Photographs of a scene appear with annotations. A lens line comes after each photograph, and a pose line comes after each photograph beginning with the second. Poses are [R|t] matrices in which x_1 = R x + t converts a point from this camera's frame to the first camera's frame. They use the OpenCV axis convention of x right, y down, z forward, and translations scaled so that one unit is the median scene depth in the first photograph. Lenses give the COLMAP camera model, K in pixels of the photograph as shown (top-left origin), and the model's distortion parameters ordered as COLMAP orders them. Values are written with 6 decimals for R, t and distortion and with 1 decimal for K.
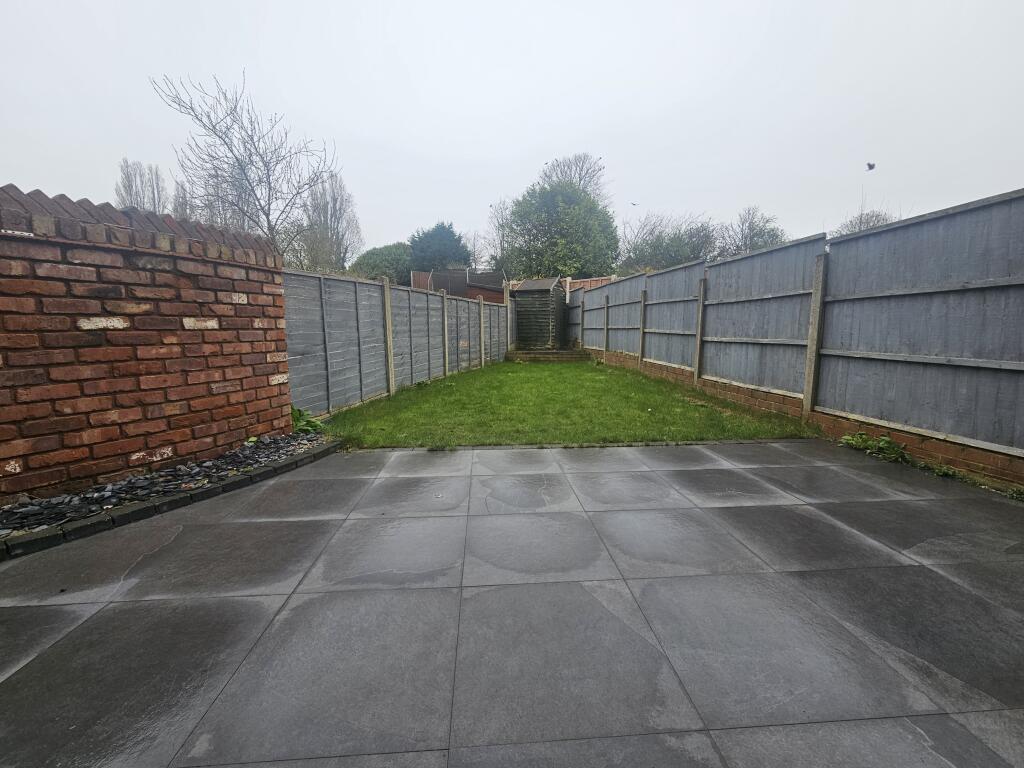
lens RADIAL K [[425.2, 0, 513.1], [0, 425.2, 381.8], [0, 0, 1]] dist [0.005416, -0.000446]
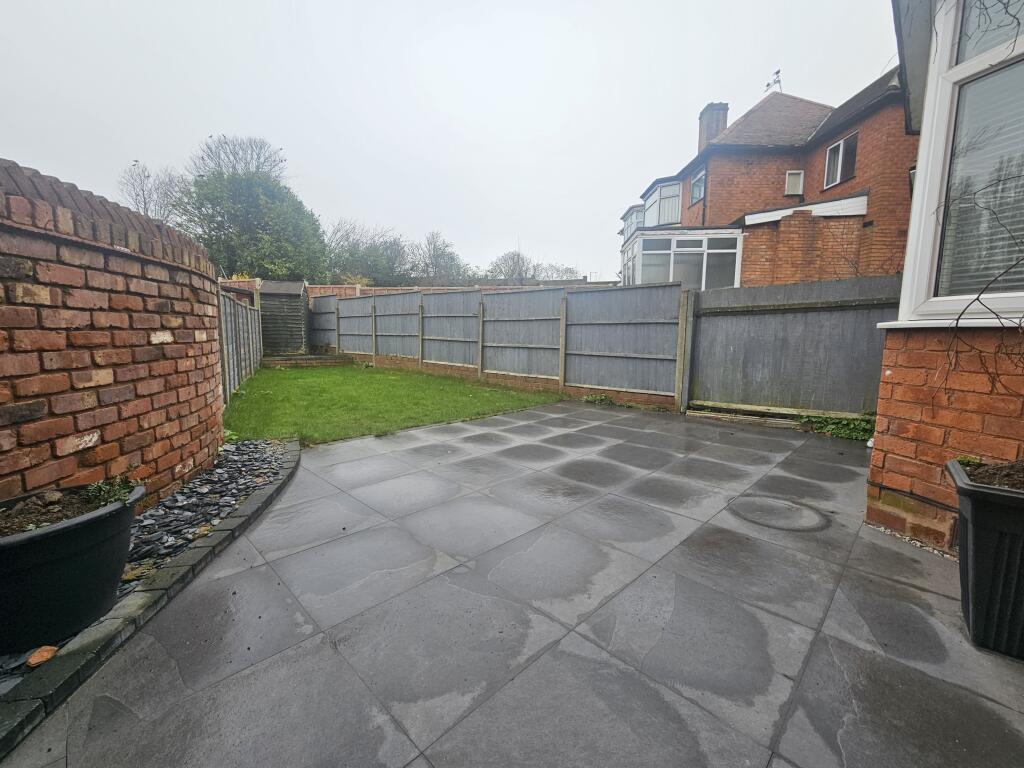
lens RADIAL K [[425.2, 0, 511.1], [0, 425.2, 382.3], [0, 0, 1]] dist [0.005416, -0.000446]
pose [[0.752708, -0.066285, 0.655010, -0.547979], [0.070532, 0.997312, 0.019873, 0.003832], [-0.654566, 0.031241, 0.755359, -0.163435]]
